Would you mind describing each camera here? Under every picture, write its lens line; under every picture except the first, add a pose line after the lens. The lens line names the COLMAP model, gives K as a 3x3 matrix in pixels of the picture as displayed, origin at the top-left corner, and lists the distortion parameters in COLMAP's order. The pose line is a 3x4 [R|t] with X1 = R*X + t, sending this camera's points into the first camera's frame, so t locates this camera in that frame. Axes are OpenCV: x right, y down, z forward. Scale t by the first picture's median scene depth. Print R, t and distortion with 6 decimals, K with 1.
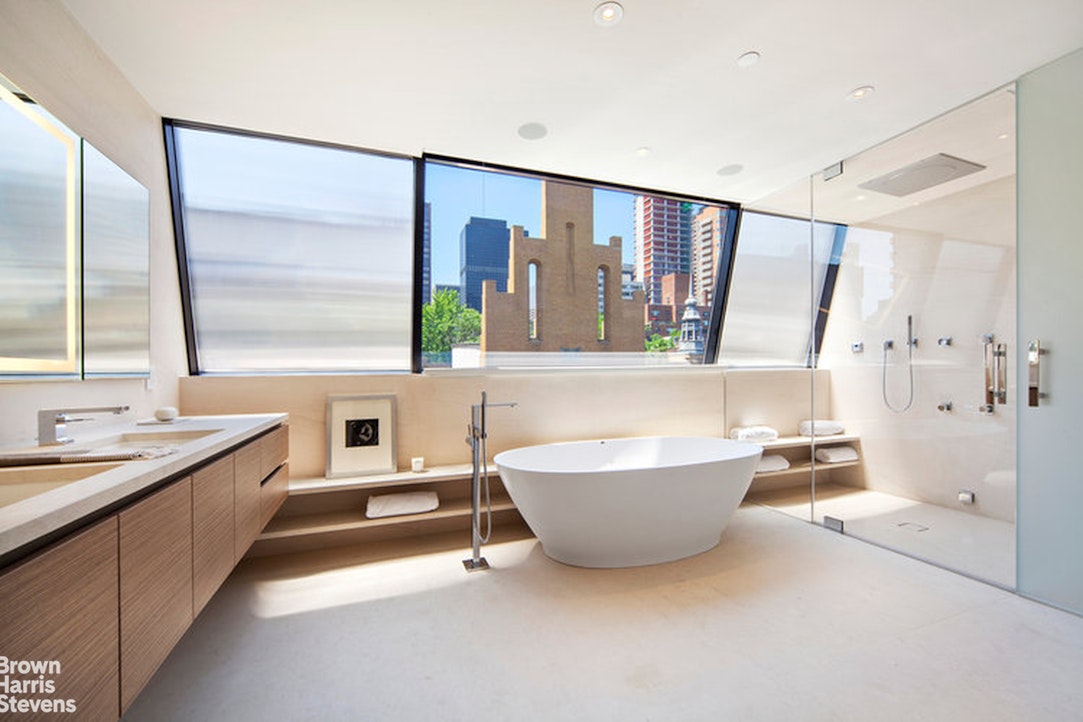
lens RADIAL K [[433.9, 0, 542.1], [0, 433.9, 368.3], [0, 0, 1]] dist [0.000311, 0.000022]
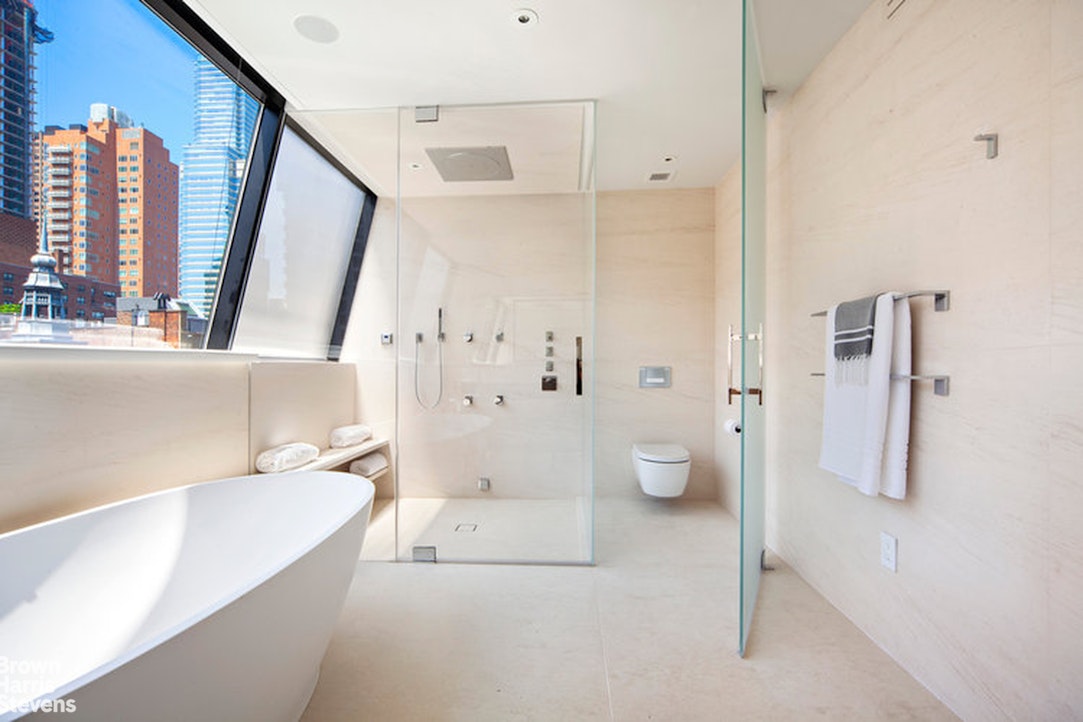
lens RADIAL K [[481.6, 0, 540.6], [0, 481.6, 369.1], [0, 0, 1]] dist [-0.001020, 0.000147]
pose [[0.407410, 0.008099, 0.913209, -0.037023], [-0.010804, 0.999933, -0.004048, 0.014112], [-0.913181, -0.008217, 0.407471, 0.314540]]
